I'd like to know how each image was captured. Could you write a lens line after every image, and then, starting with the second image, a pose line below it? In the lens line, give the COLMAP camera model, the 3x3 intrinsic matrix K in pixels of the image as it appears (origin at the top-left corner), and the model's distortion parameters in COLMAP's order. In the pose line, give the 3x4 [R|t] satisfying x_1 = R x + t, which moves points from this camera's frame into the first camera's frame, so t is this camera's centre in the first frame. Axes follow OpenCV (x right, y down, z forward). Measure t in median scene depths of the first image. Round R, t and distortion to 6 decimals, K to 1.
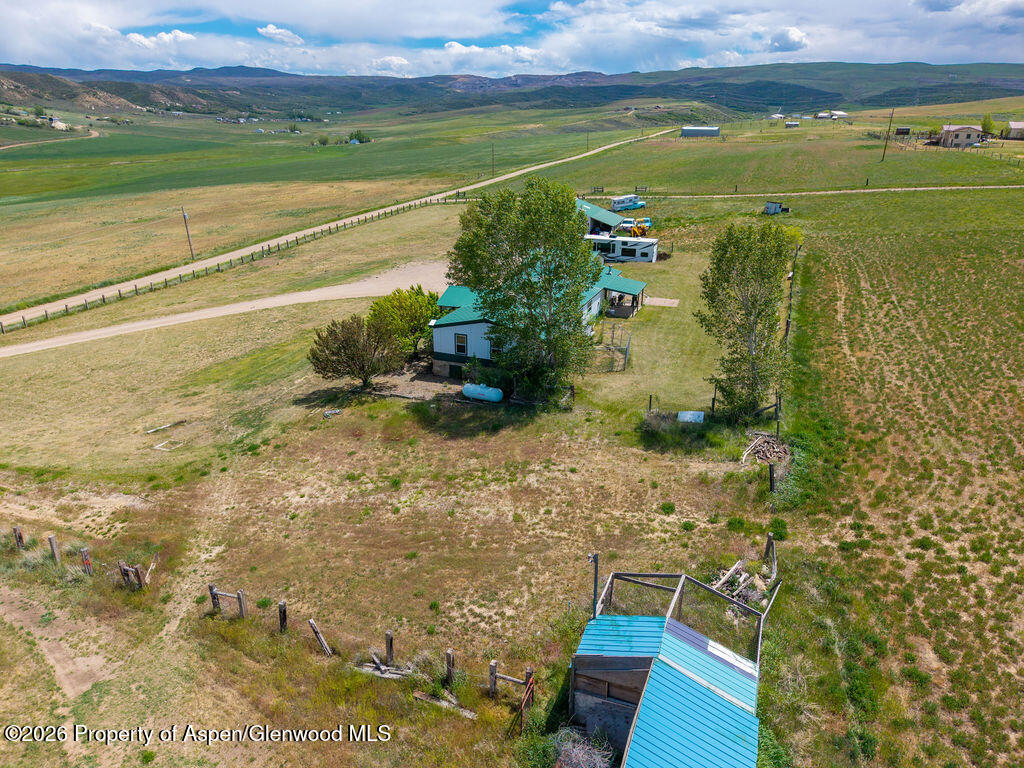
lens RADIAL K [[684.7, 0, 508.6], [0, 684.7, 382.1], [0, 0, 1]] dist [0.022643, -0.018321]
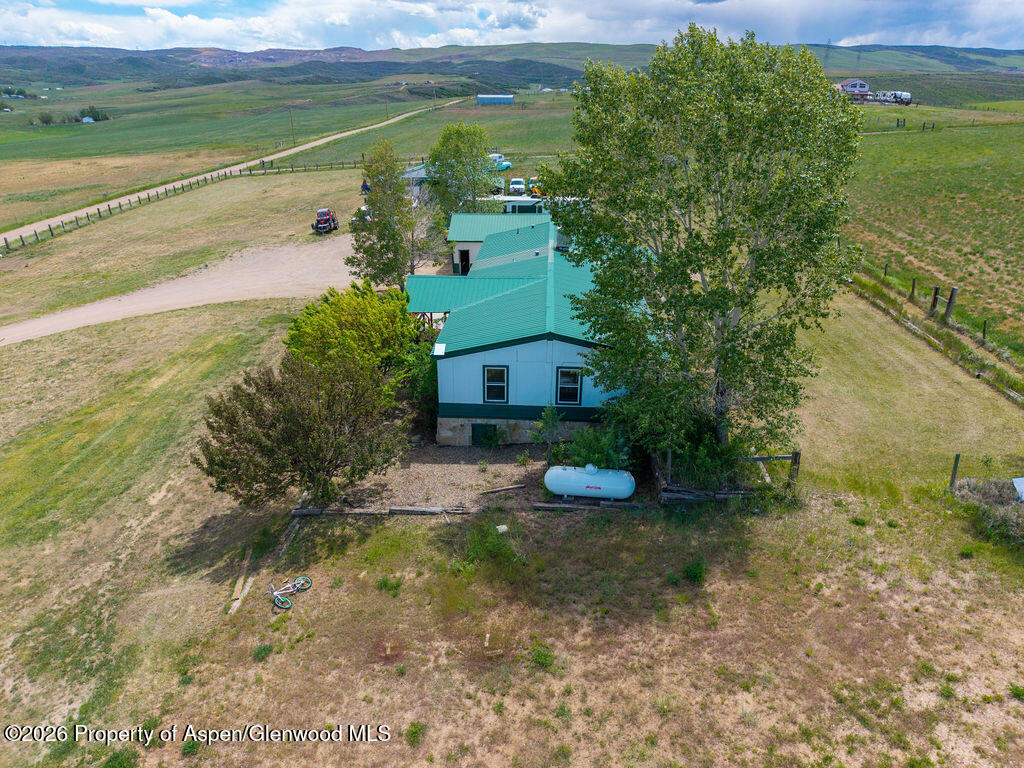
lens RADIAL K [[684.0, 0, 506.8], [0, 684.0, 387.2], [0, 0, 1]] dist [0.004546, 0.001422]
pose [[0.950715, -0.123698, 0.284323, -0.067143], [0.113947, 0.992195, 0.050652, -0.025130], [-0.288369, -0.015757, 0.957390, 0.158071]]
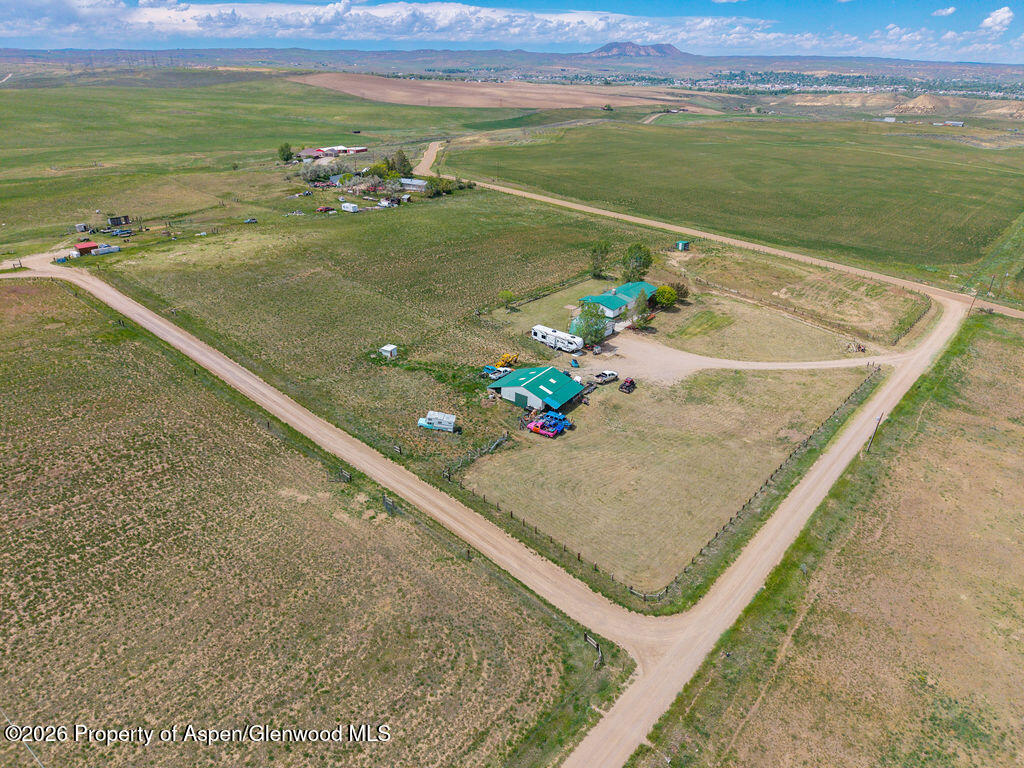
lens RADIAL K [[684.7, 0, 508.6], [0, 684.7, 382.1], [0, 0, 1]] dist [0.022643, -0.018321]
pose [[-0.956238, -0.146376, 0.253345, -0.113973], [0.082553, 0.695717, 0.713557, -0.786727], [-0.280704, 0.703244, -0.653187, 1.286545]]
